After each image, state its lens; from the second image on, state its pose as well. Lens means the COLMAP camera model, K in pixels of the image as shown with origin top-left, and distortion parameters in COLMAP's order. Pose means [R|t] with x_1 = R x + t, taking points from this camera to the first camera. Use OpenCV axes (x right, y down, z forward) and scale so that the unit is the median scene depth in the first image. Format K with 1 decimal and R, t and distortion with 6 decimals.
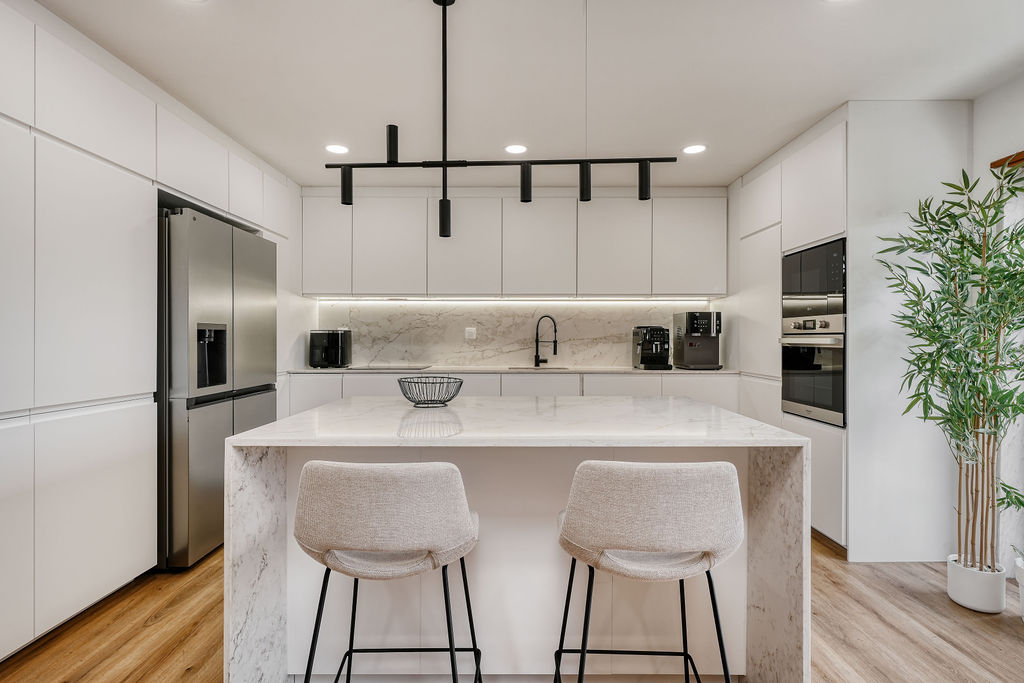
lens RADIAL K [[496.4, 0, 512.9], [0, 496.4, 336.9], [0, 0, 1]] dist [-0.002737, -0.000463]
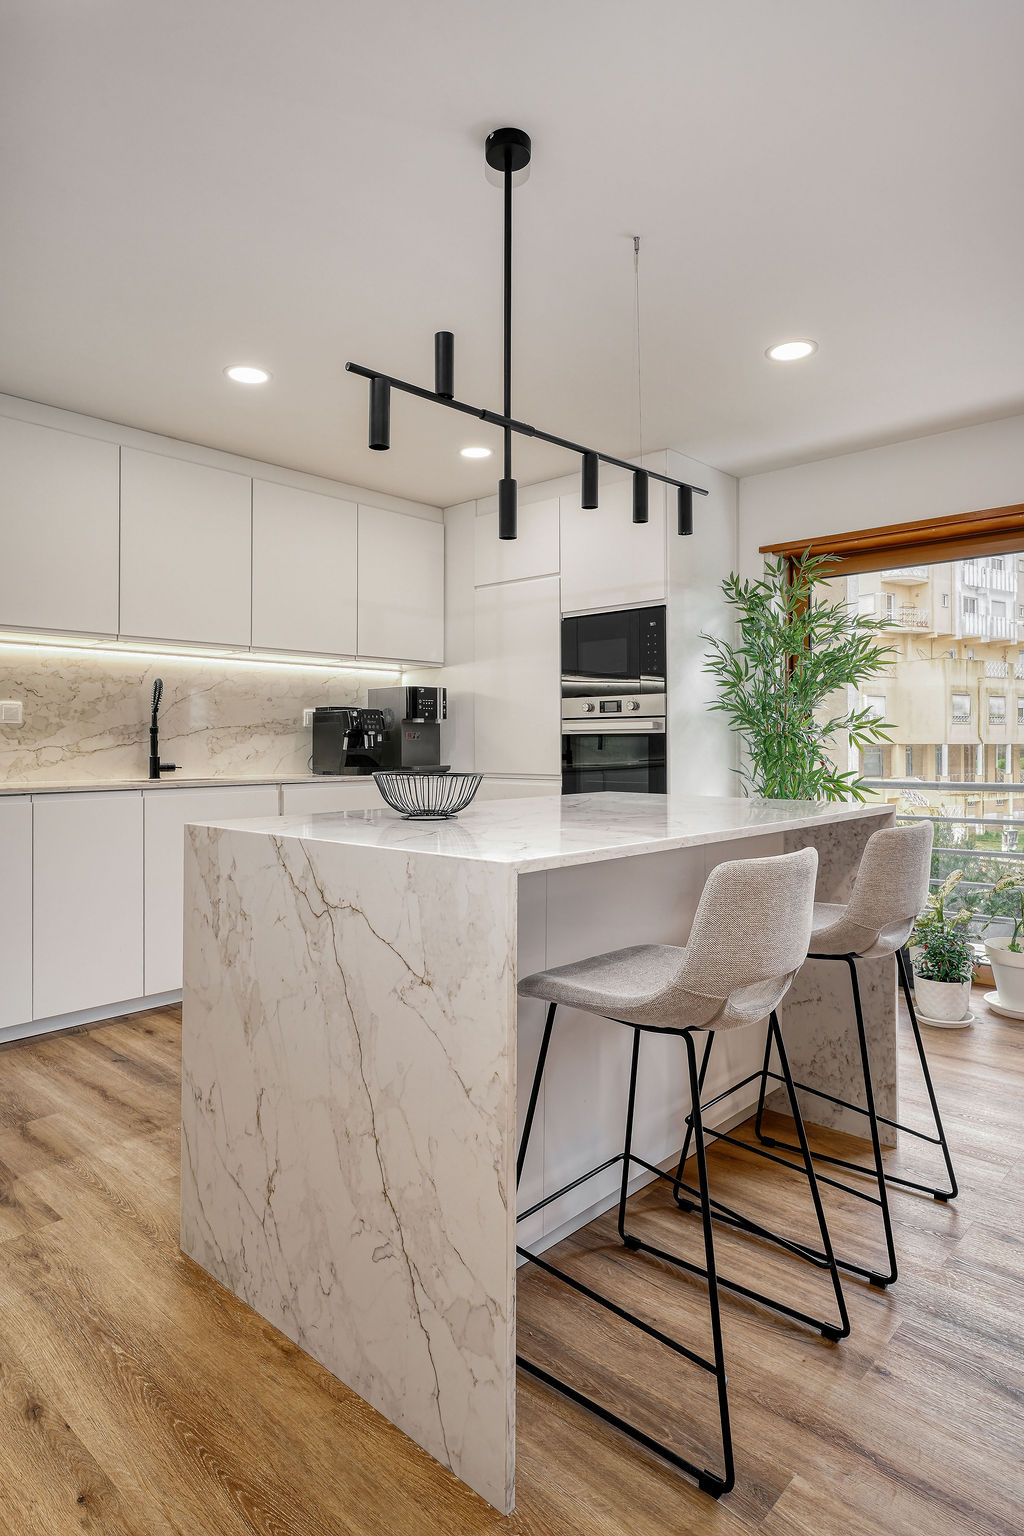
lens RADIAL K [[880.7, 0, 492.1], [0, 880.7, 738.1], [0, 0, 1]] dist [0.003828, 0.000230]
pose [[0.684769, 0.001202, 0.728759, -0.592851], [0.001647, 0.999994, -0.003197, 0.031733], [-0.728758, 0.003389, 0.684763, 0.159028]]
